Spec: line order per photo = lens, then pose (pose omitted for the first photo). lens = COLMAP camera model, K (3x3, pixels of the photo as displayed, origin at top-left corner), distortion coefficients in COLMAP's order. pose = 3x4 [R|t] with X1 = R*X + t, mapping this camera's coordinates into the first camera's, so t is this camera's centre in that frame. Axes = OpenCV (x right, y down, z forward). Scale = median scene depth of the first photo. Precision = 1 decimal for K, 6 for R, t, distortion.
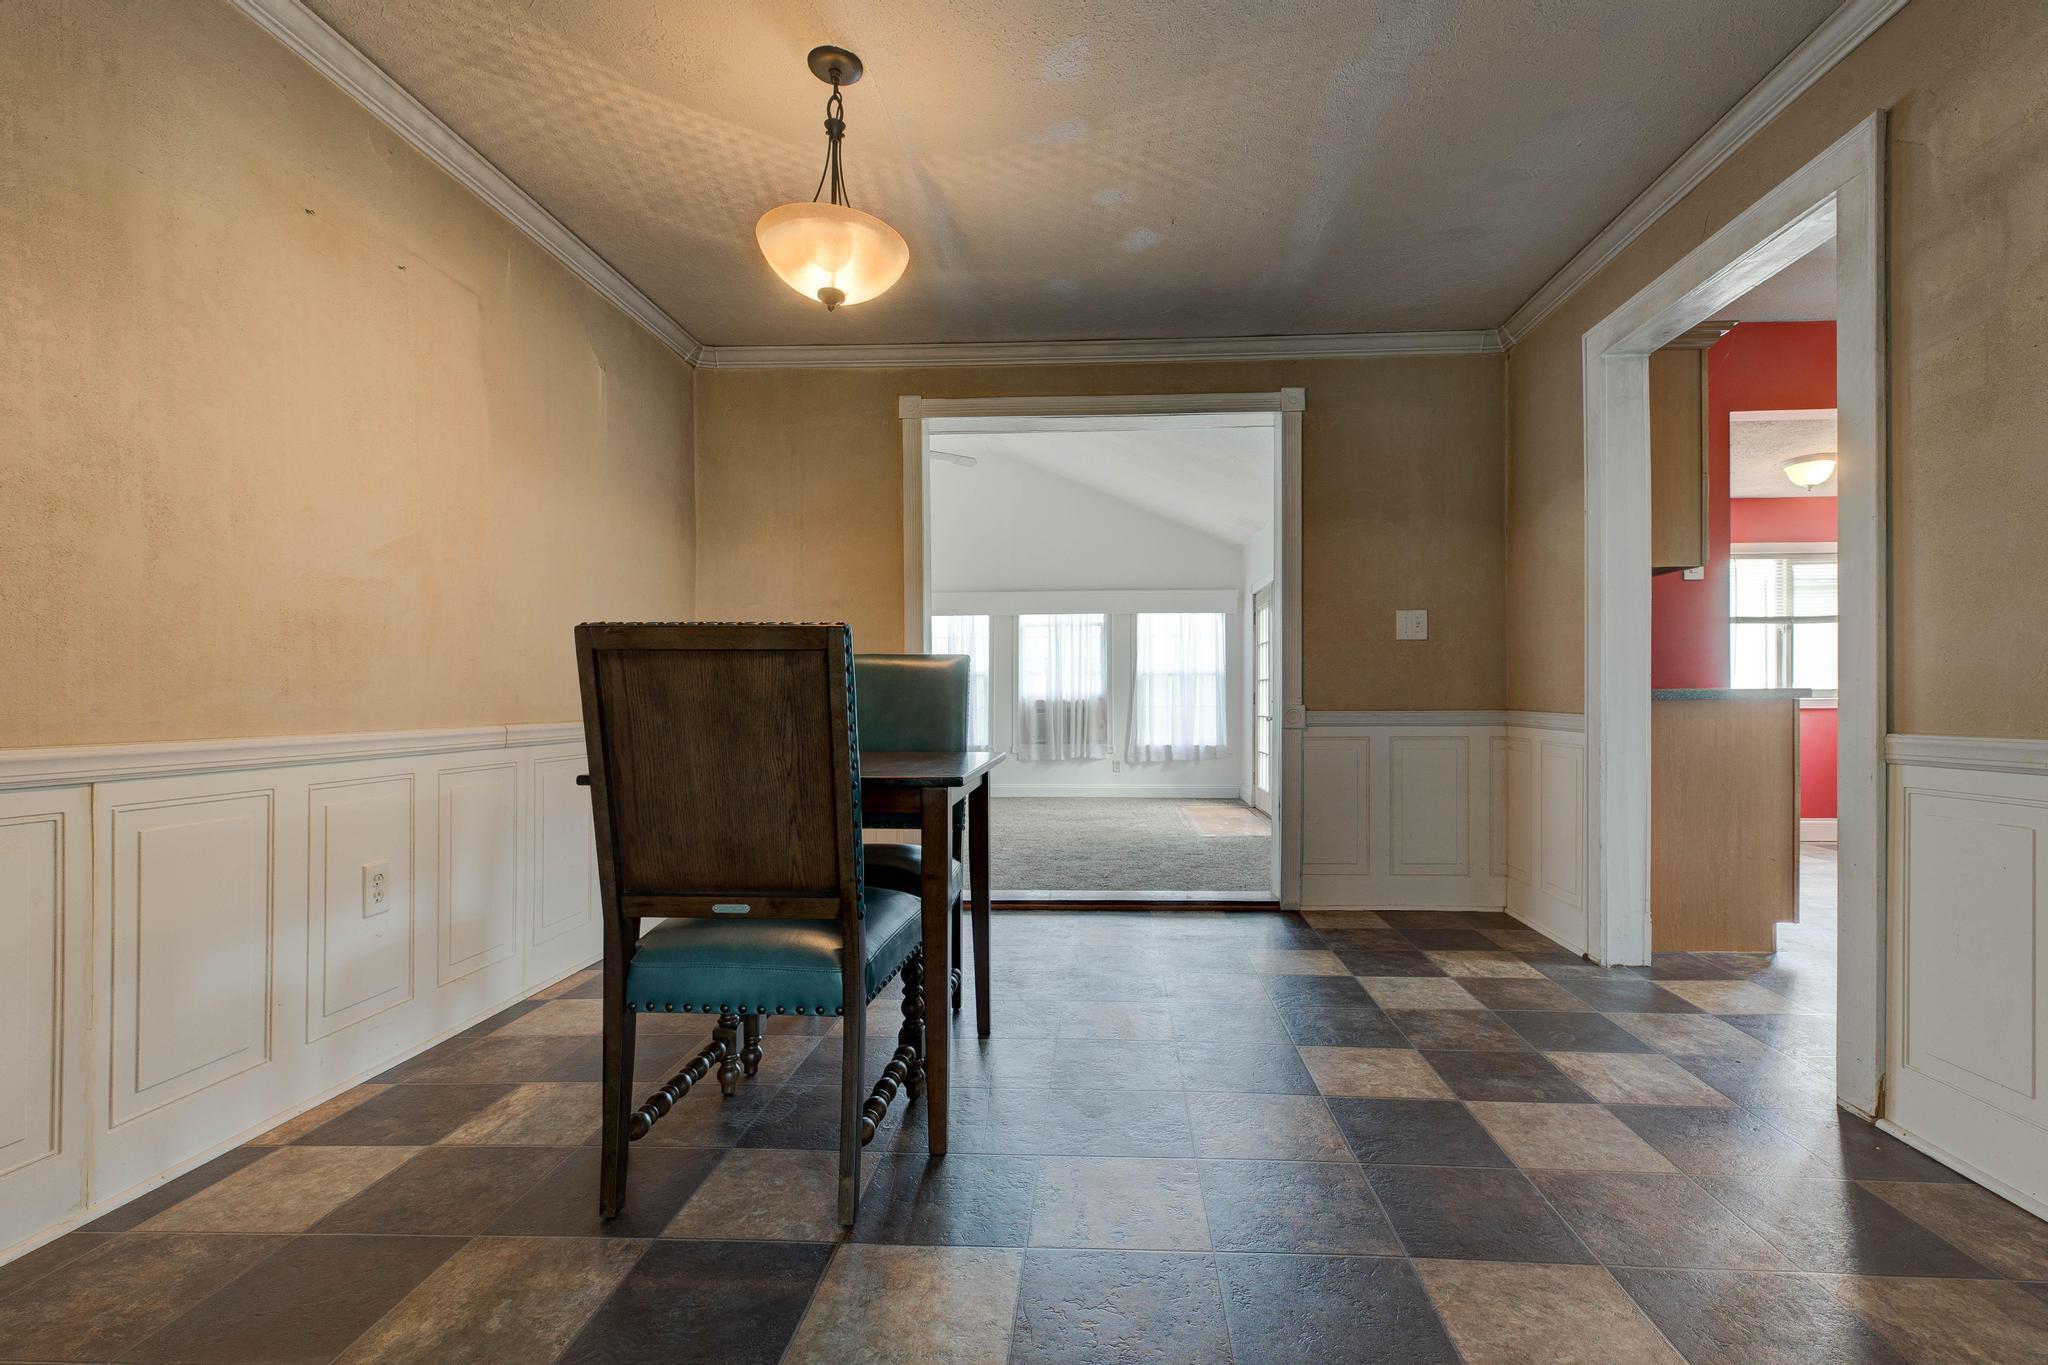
lens RADIAL K [[929.1, 0, 1088.3], [0, 929.1, 703.7], [0, 0, 1]] dist [0.007105, -0.001764]
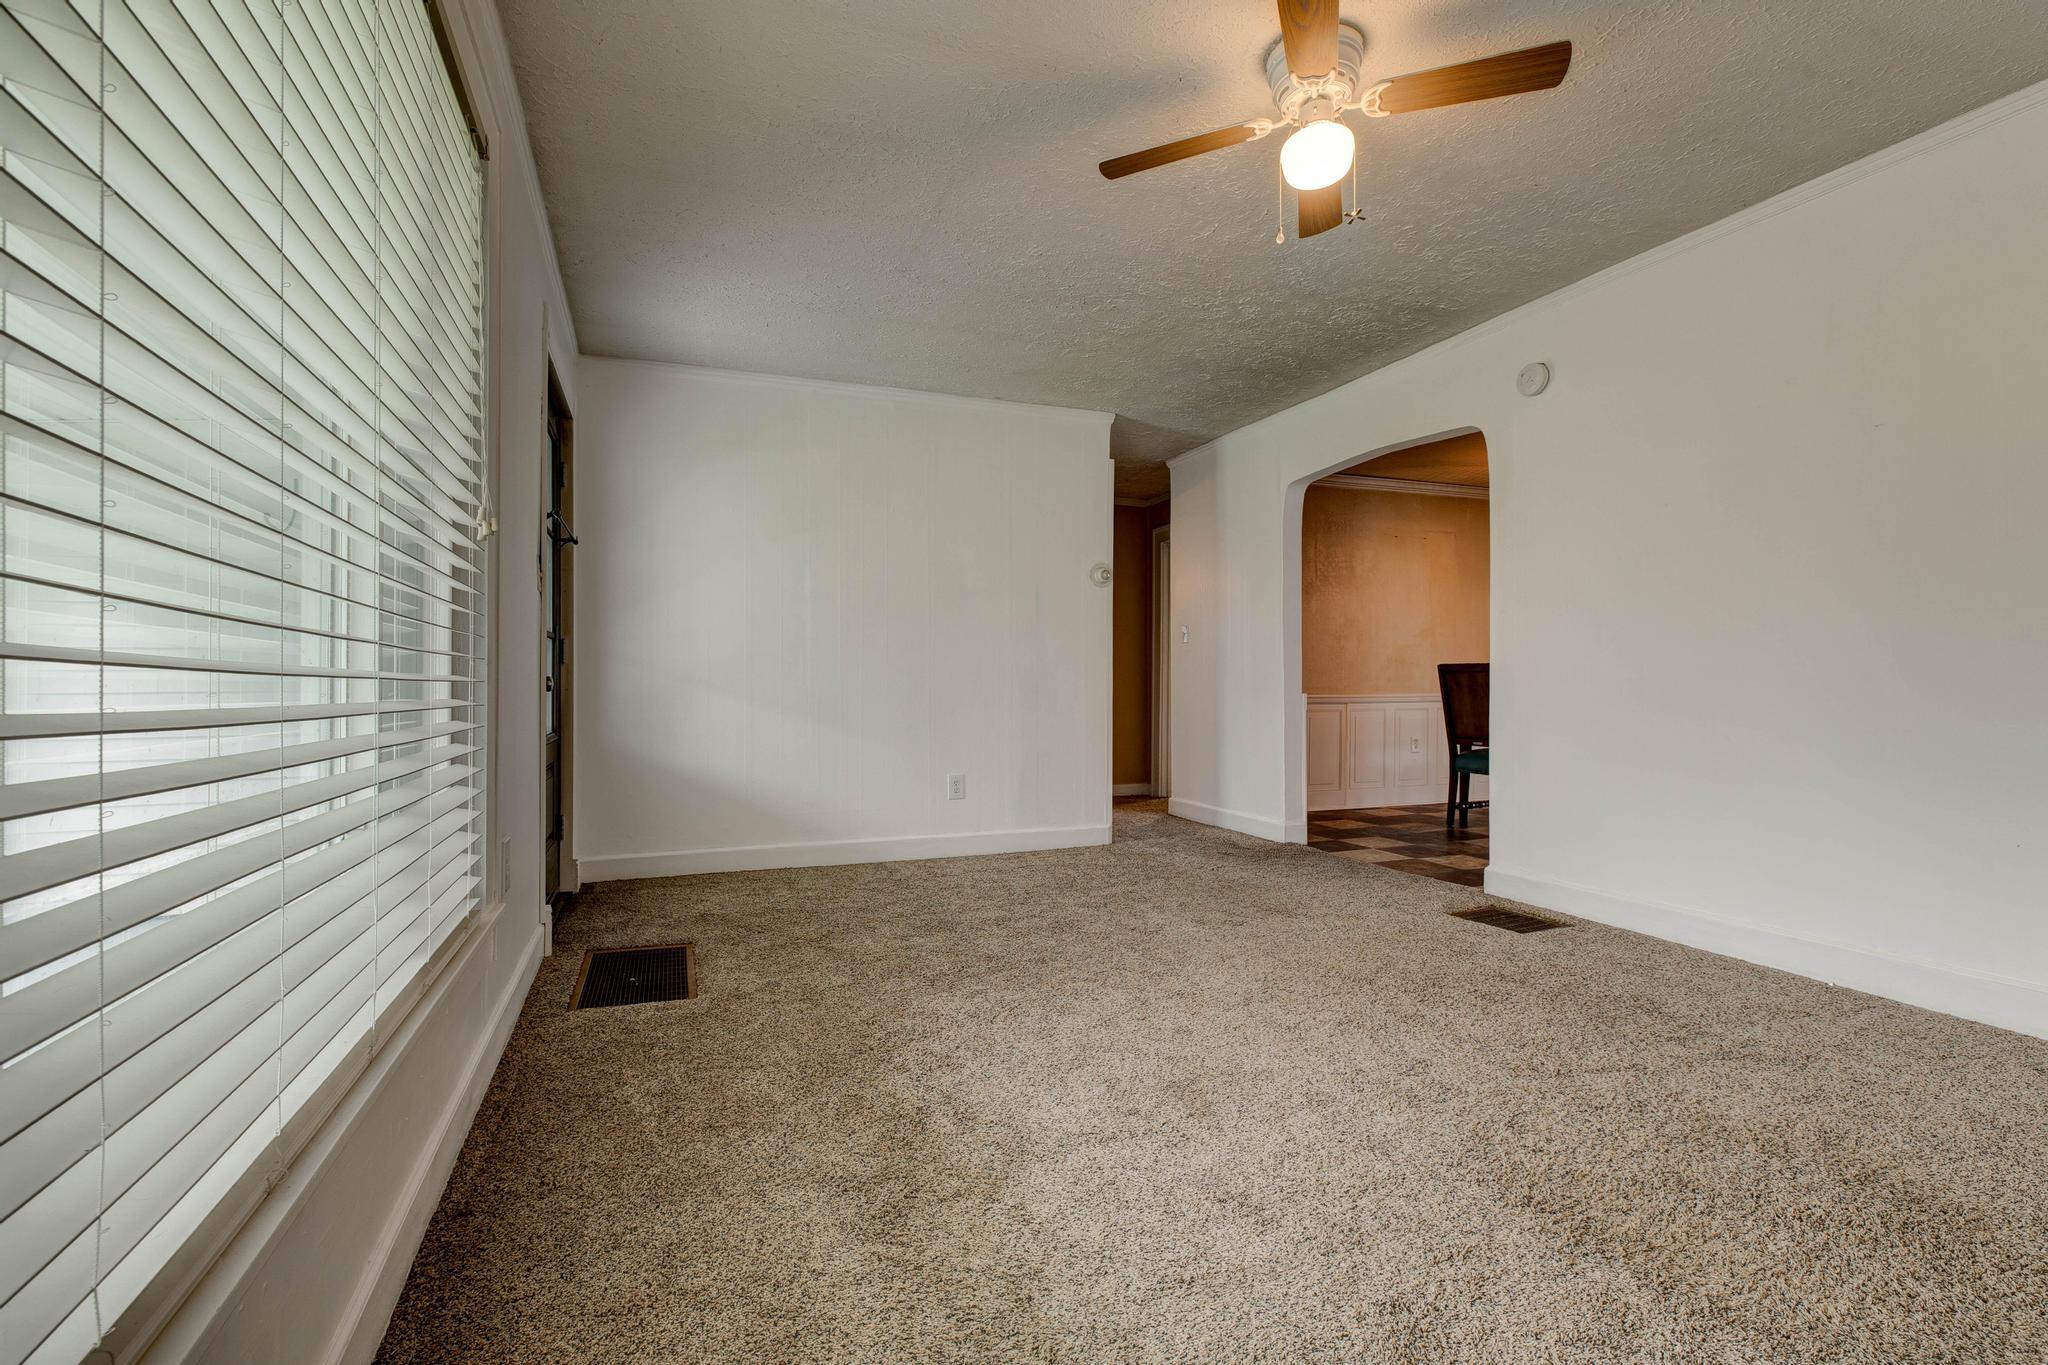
lens RADIAL K [[929.1, 0, 1012.8], [0, 929.1, 684.4], [0, 0, 1]] dist [0.007105, -0.001764]
pose [[0.387480, 0.006603, -0.921854, 2.137129], [-0.004949, 0.999975, 0.005082, -0.012026], [0.921865, 0.002594, 0.387503, -1.943915]]
